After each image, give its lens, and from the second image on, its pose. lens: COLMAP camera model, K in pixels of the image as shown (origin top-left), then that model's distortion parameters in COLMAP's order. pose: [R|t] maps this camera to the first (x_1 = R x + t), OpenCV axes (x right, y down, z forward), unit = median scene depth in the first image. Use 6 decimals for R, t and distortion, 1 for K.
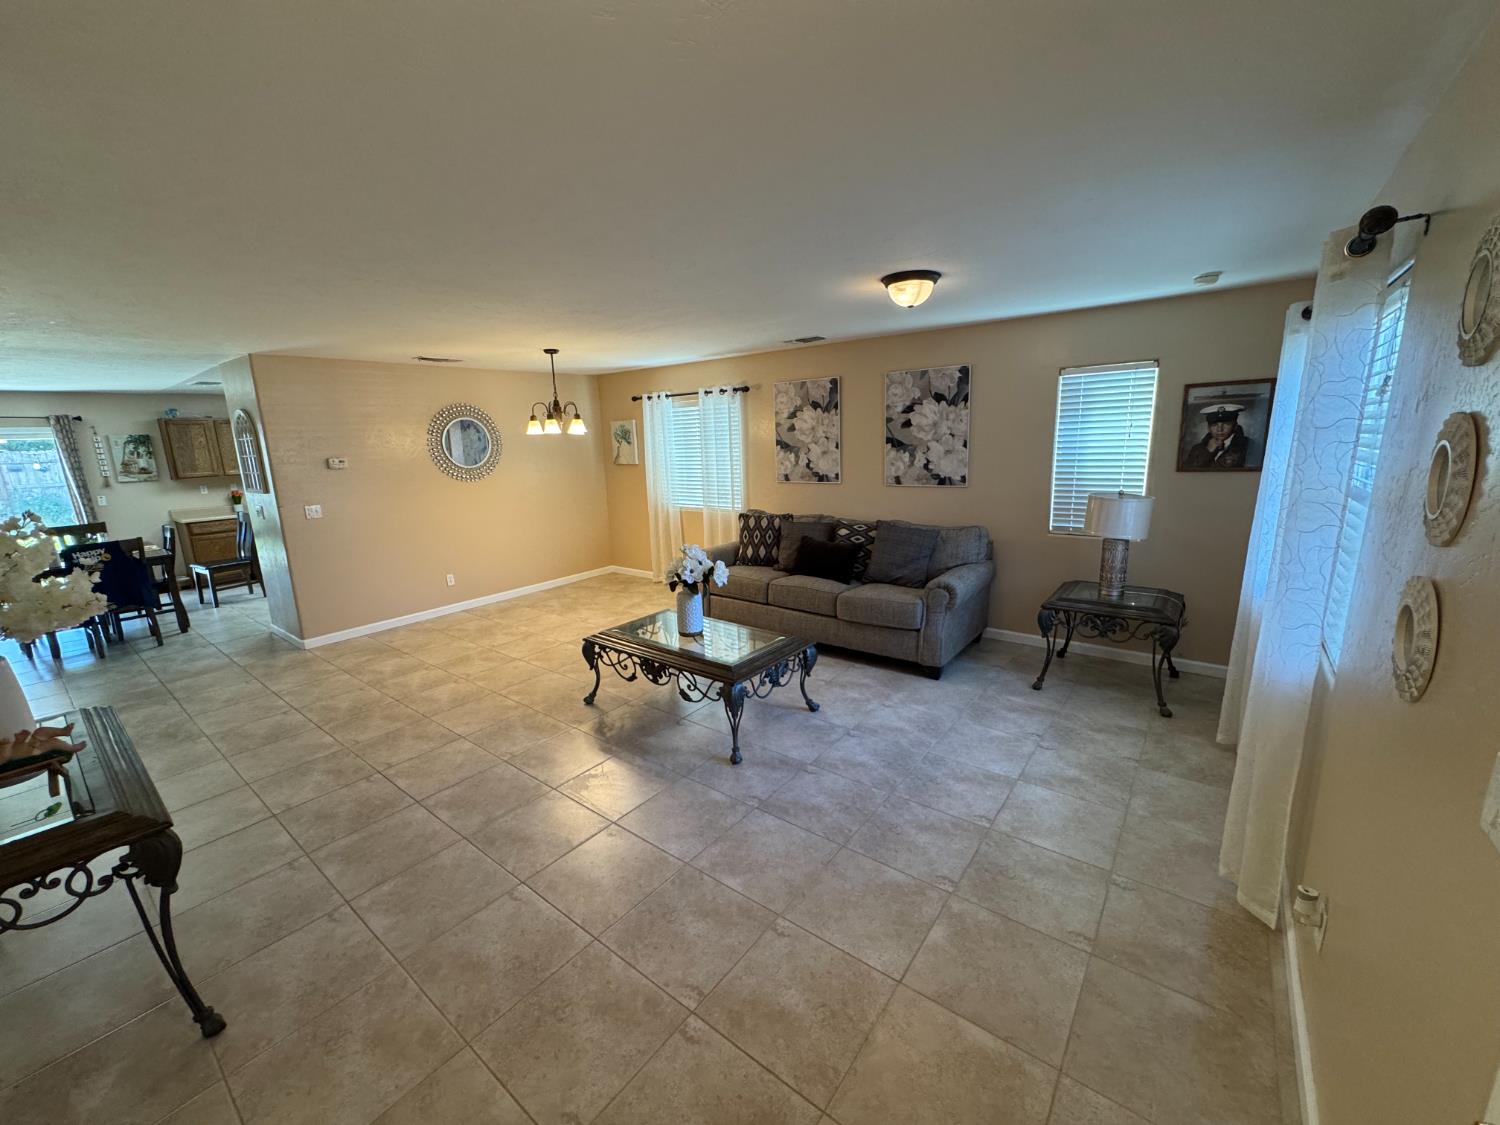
lens RADIAL K [[600.5, 0, 750.0], [0, 600.5, 562.5], [0, 0, 1]] dist [-0.006381, 0.000745]
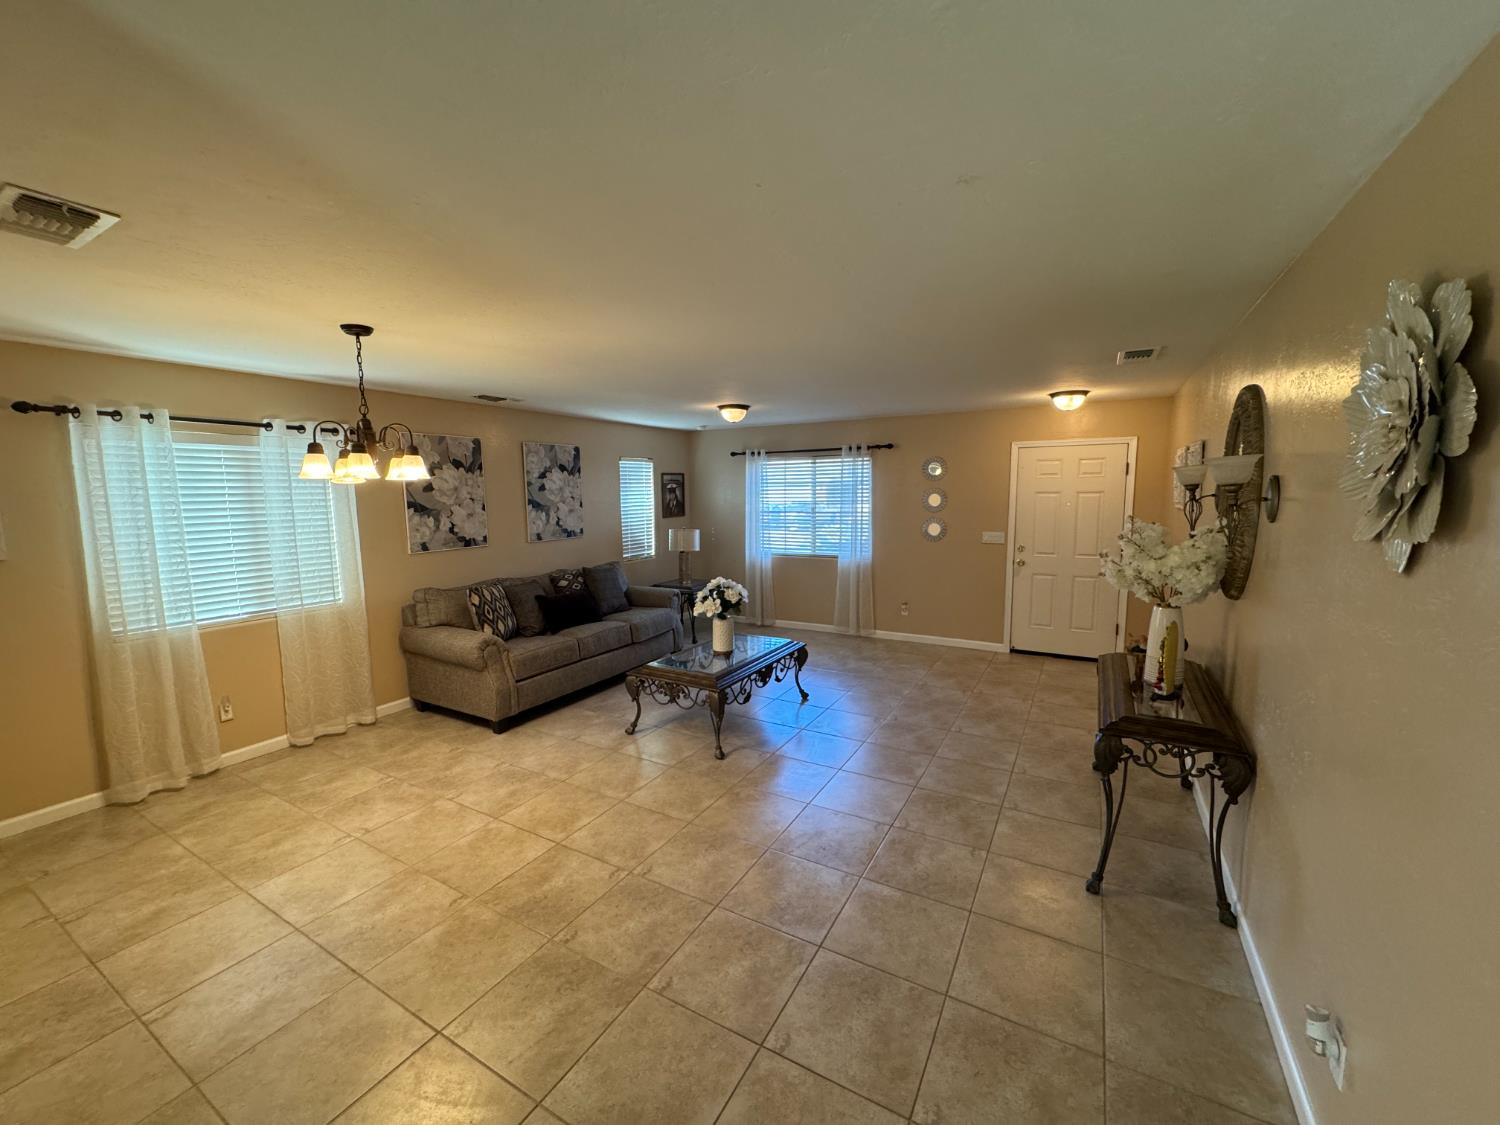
lens RADIAL K [[594.9, 0, 750.0], [0, 594.9, 562.5], [0, 0, 1]] dist [0.001583, 0.000121]
pose [[-0.138629, -0.085675, 0.986632, -0.919487], [0.219847, 0.968731, 0.115010, -0.132209], [-0.965634, 0.232851, -0.115459, 0.760902]]
